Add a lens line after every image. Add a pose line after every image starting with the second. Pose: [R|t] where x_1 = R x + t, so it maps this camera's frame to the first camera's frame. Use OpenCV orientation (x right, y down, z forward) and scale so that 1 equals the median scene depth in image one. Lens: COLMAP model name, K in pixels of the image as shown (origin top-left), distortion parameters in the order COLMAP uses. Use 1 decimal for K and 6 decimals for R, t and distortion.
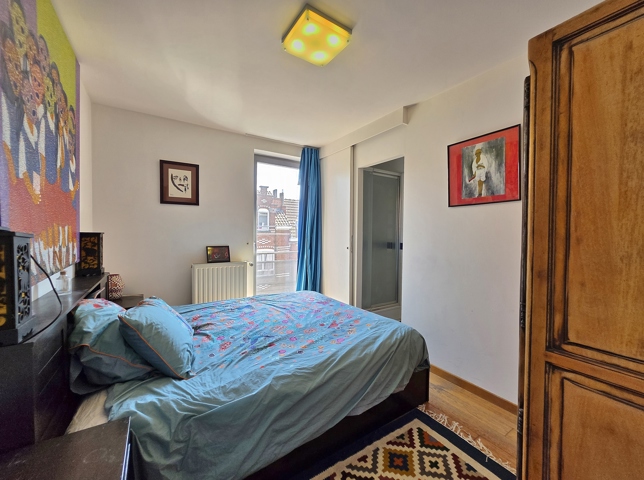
lens RADIAL K [[257.5, 0, 322.0], [0, 257.5, 238.1], [0, 0, 1]] dist [-0.003141, 0.000113]
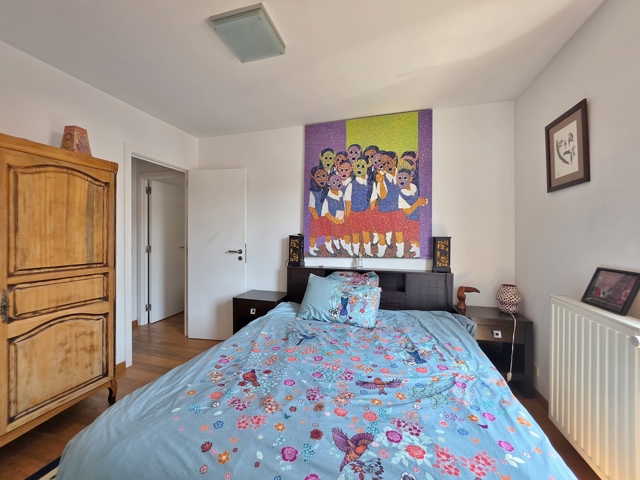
lens RADIAL K [[255.9, 0, 319.9], [0, 255.9, 235.9], [0, 0, 1]] dist [-0.003141, 0.000113]
pose [[-0.754041, -0.009312, -0.656761, 0.324829], [-0.022418, 0.999682, 0.011564, -0.026129], [0.656444, 0.023443, -0.754010, 1.526973]]
